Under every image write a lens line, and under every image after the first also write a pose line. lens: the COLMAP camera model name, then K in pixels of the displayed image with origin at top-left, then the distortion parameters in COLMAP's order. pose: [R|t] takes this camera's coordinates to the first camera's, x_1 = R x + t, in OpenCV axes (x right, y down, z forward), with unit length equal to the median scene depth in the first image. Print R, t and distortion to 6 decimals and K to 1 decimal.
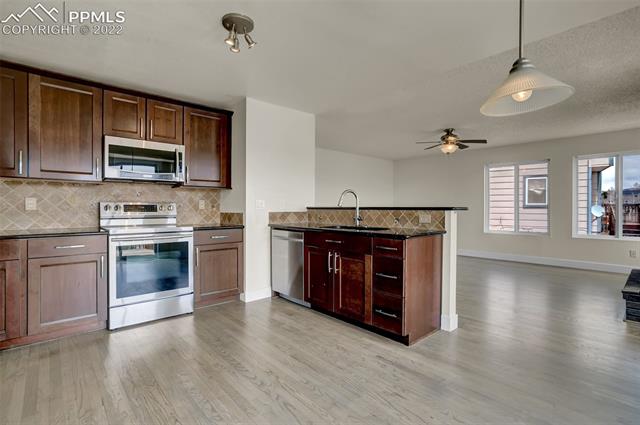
lens RADIAL K [[313.3, 0, 314.6], [0, 313.3, 210.5], [0, 0, 1]] dist [-0.003437, 0.000295]
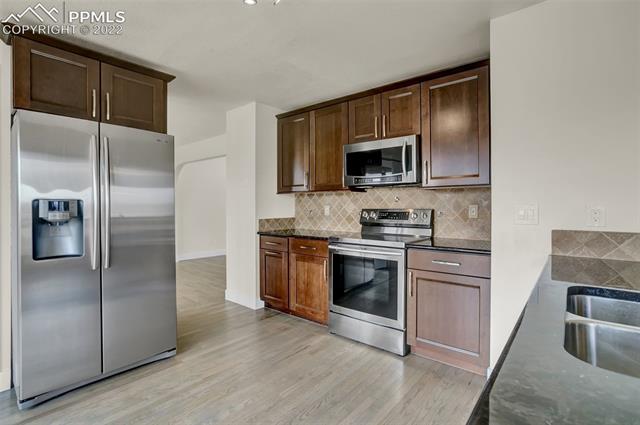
lens RADIAL K [[313.3, 0, 315.0], [0, 313.3, 207.7], [0, 0, 1]] dist [-0.003437, 0.000295]
pose [[0.131293, -0.000570, -0.991343, 0.320303], [-0.011349, 0.999933, -0.002079, -0.025802], [0.991279, 0.011524, 0.131278, 0.686710]]
